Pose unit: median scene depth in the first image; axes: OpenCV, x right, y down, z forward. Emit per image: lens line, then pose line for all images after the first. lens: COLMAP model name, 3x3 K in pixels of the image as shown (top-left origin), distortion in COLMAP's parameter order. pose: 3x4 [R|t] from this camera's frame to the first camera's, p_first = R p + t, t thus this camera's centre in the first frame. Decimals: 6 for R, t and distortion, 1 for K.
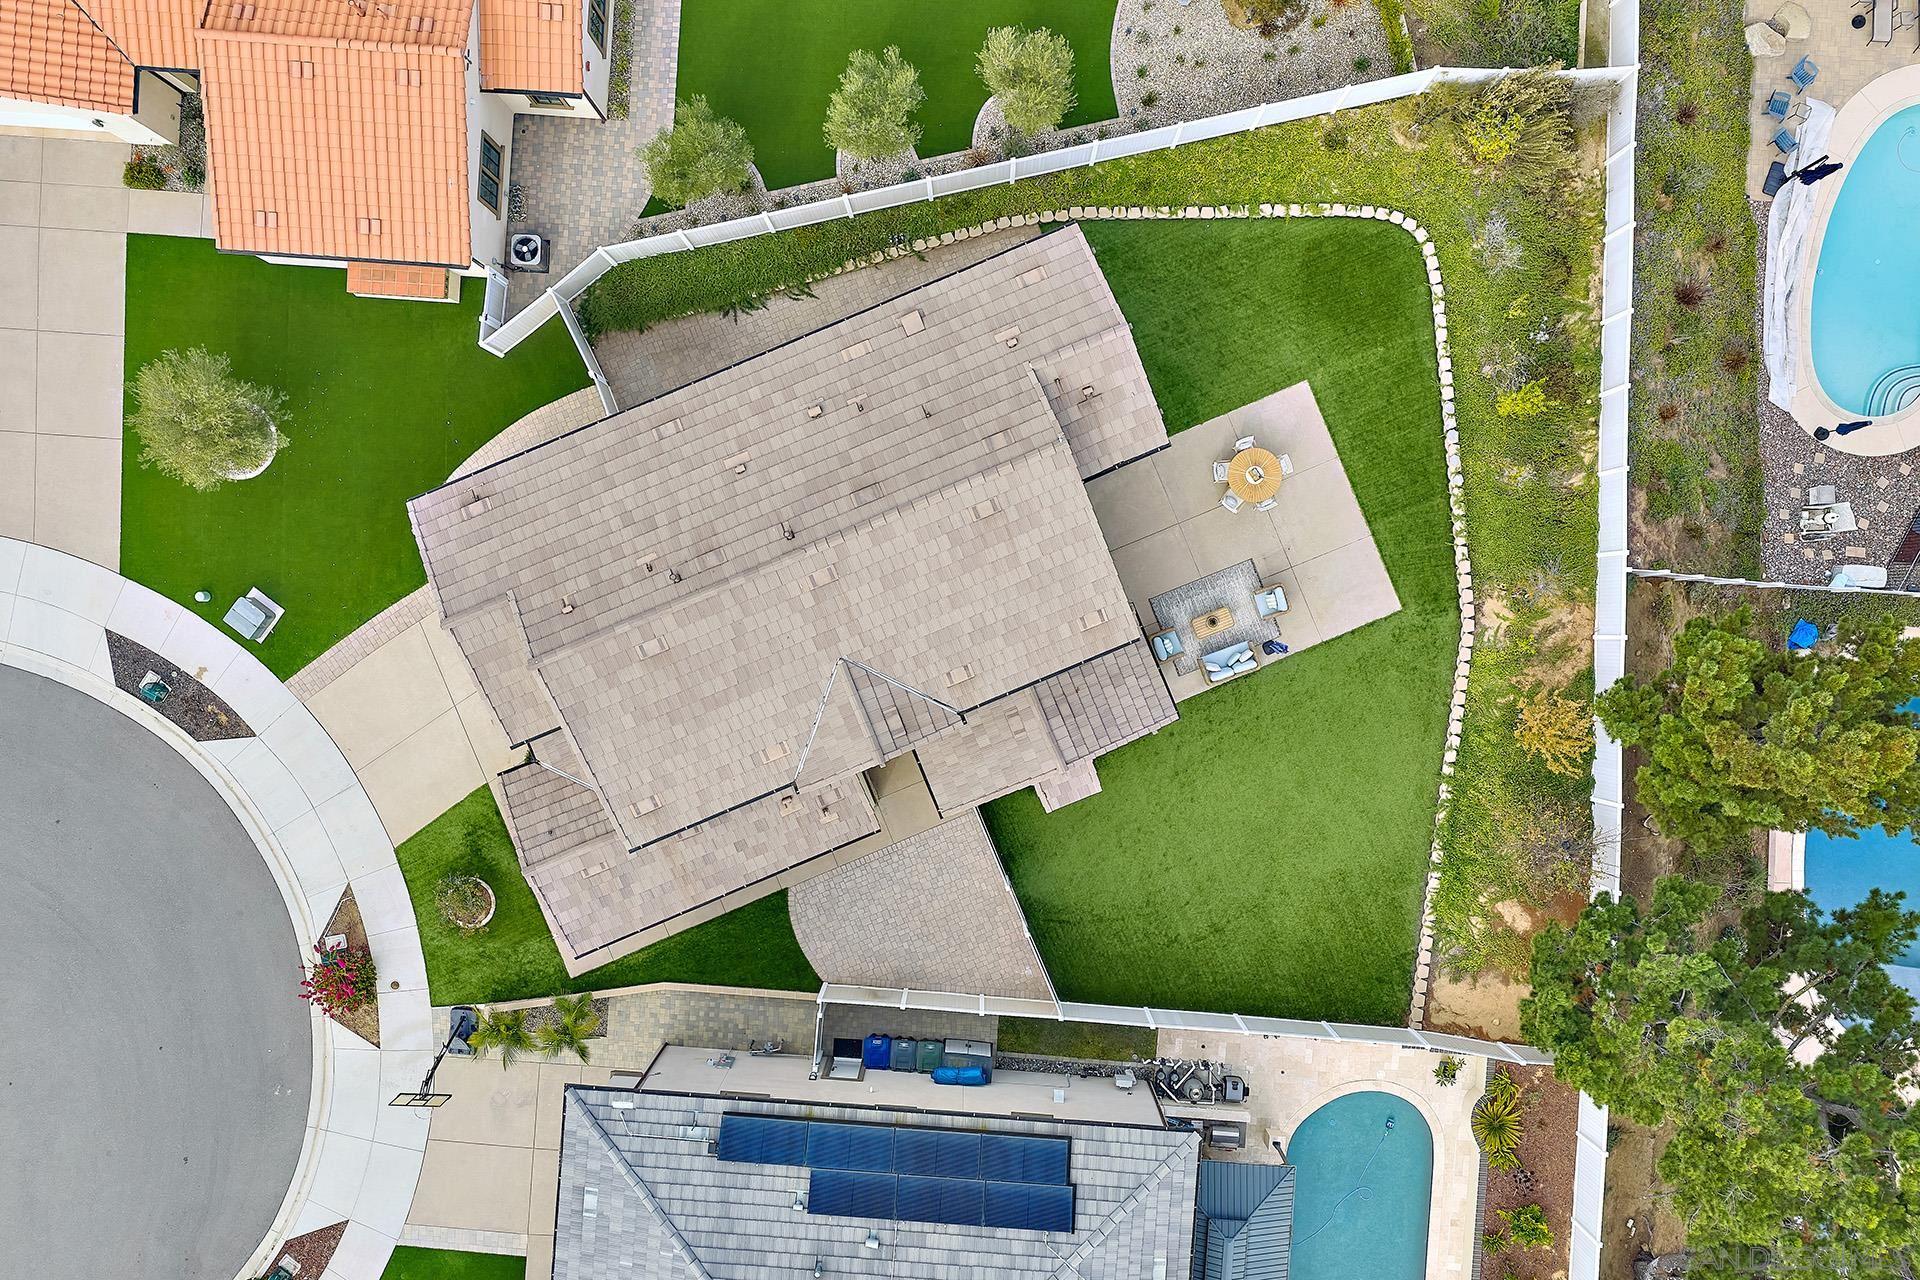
lens RADIAL K [[1583.3, 0, 972.9], [0, 1583.3, 628.1], [0, 0, 1]] dist [0.026748, -0.048451]
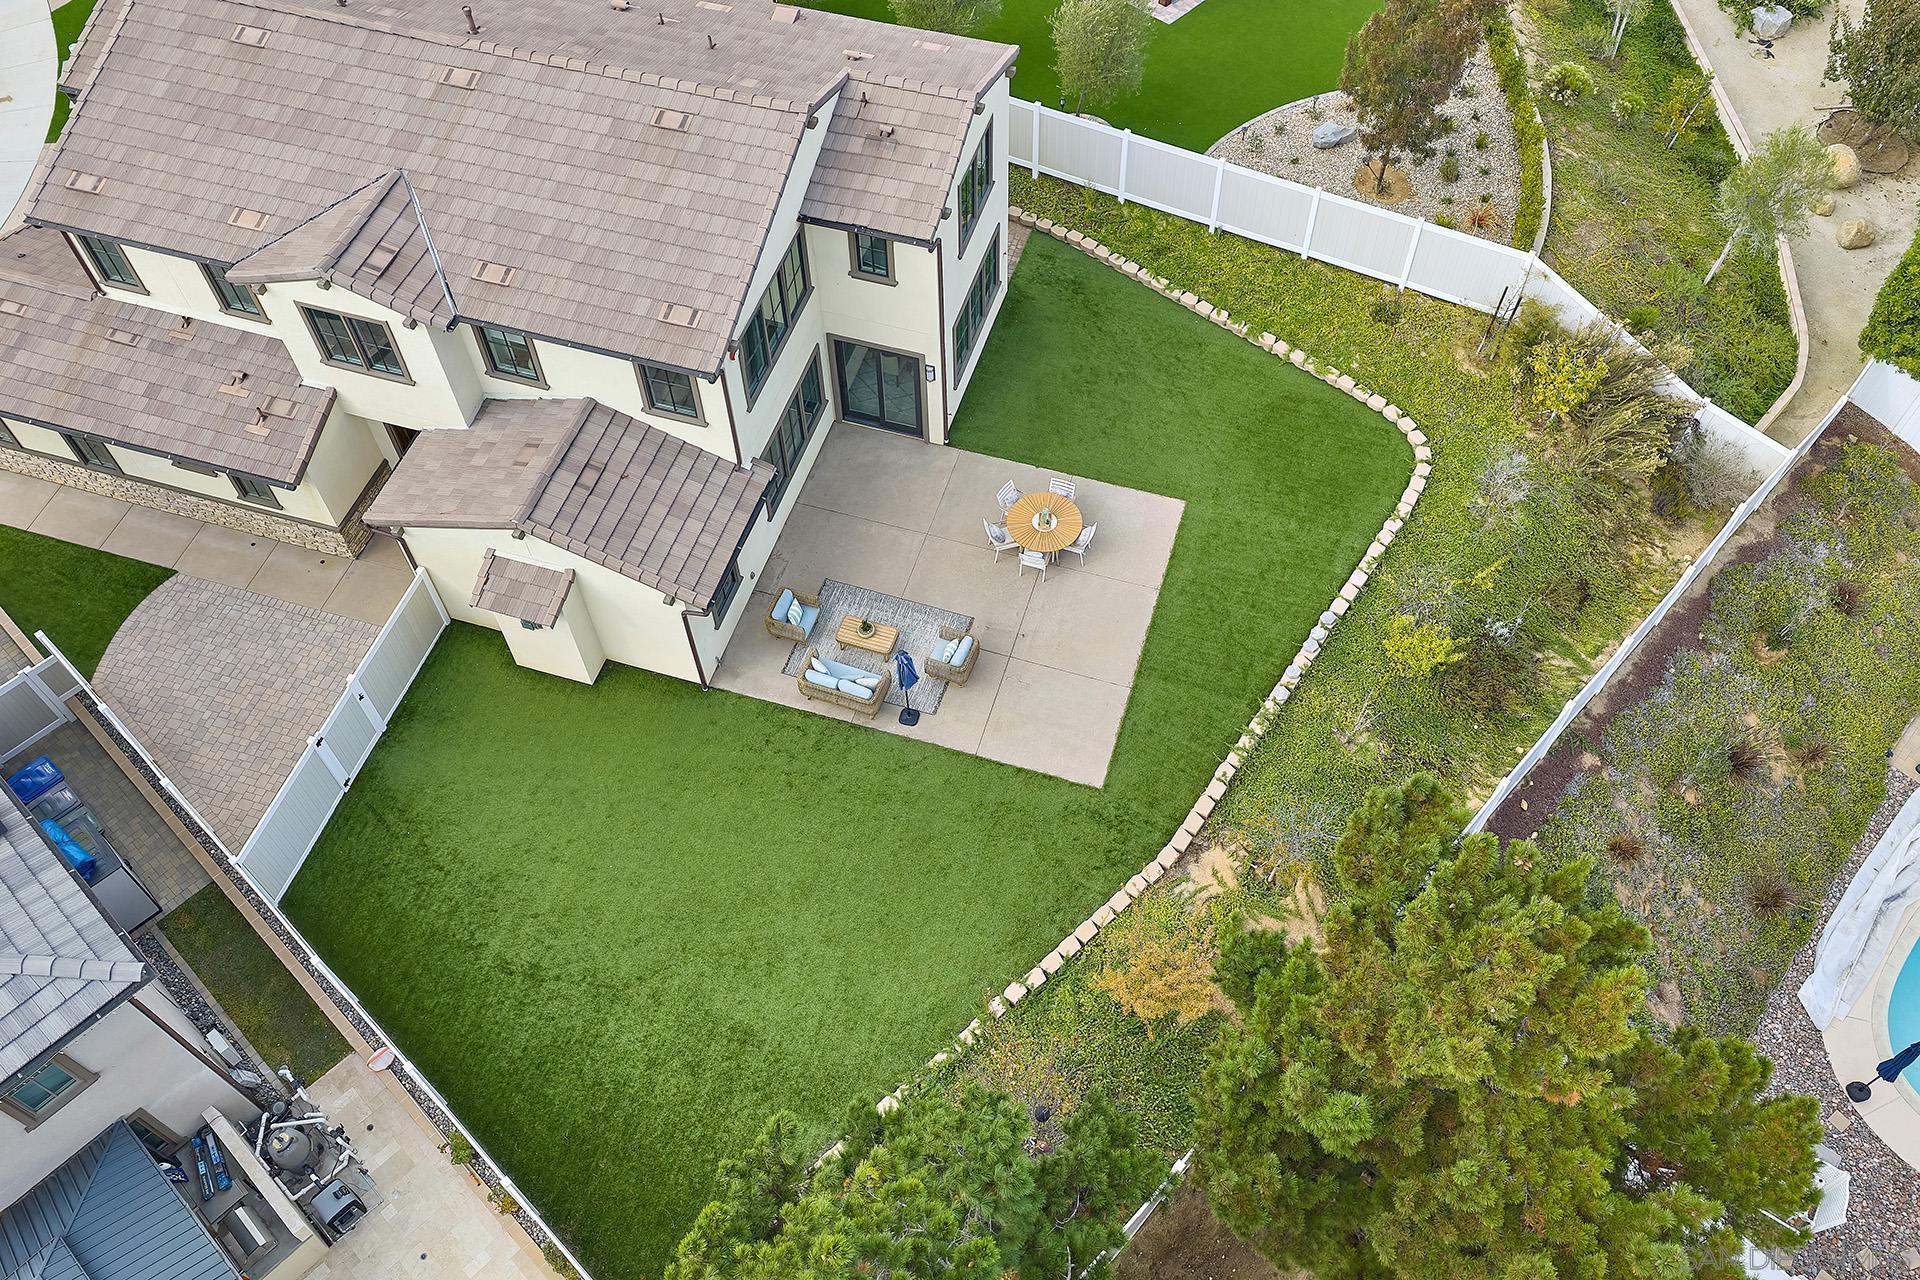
lens RADIAL K [[1583.3, 0, 972.9], [0, 1583.3, 628.1], [0, 0, 1]] dist [0.026748, -0.048451]
pose [[0.769279, 0.523525, -0.366239, 0.435408], [-0.638884, 0.635794, -0.433120, 0.262357], [0.006103, 0.567175, 0.823575, 0.430715]]
